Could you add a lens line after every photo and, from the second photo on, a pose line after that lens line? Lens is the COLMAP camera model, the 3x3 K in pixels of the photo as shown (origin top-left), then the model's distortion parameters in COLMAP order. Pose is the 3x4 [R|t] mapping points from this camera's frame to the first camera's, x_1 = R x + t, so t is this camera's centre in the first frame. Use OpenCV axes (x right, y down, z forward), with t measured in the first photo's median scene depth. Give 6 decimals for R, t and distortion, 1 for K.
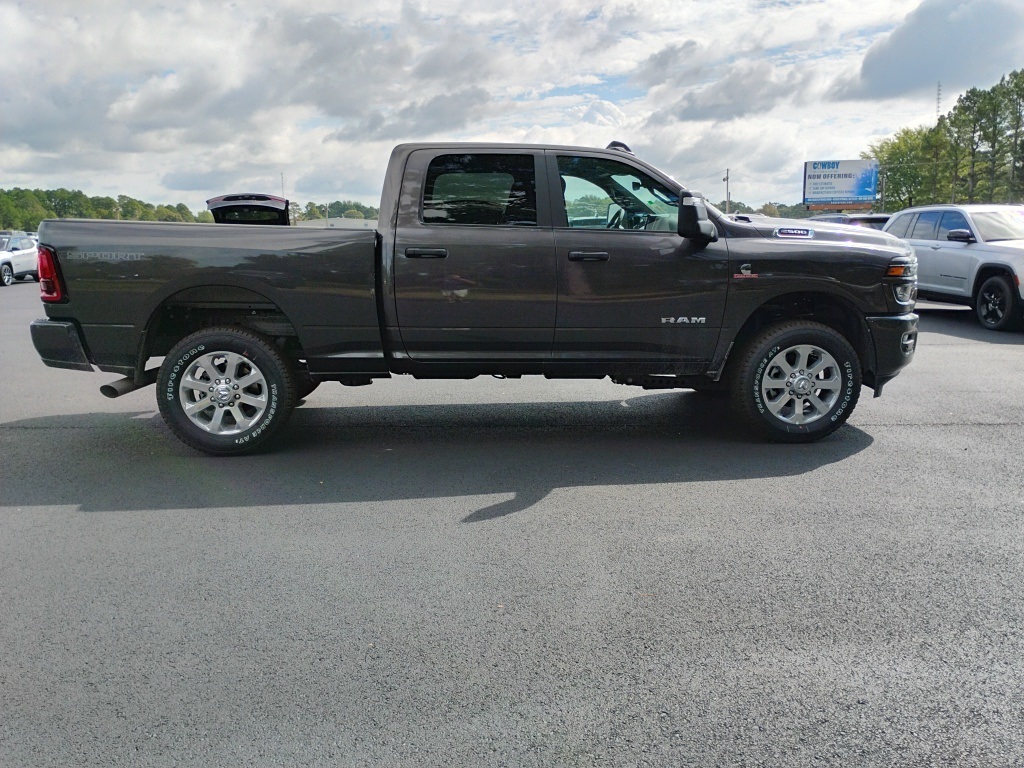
lens RADIAL K [[831.0, 0, 517.9], [0, 831.0, 383.8], [0, 0, 1]] dist [0.072340, -0.106069]
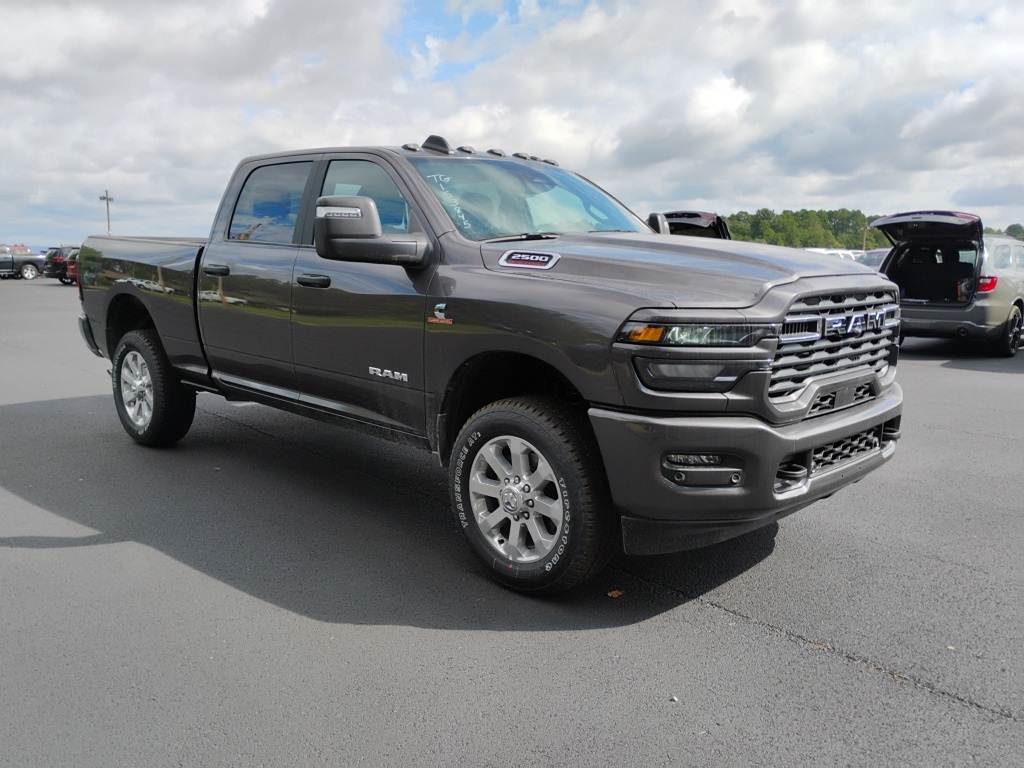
lens RADIAL K [[831.0, 0, 517.9], [0, 831.0, 383.8], [0, 0, 1]] dist [0.072340, -0.106069]
pose [[0.660514, 0.127972, -0.739827, 0.802069], [-0.143453, 0.988725, 0.042951, -0.113411], [0.736982, 0.077761, 0.671425, 0.580335]]
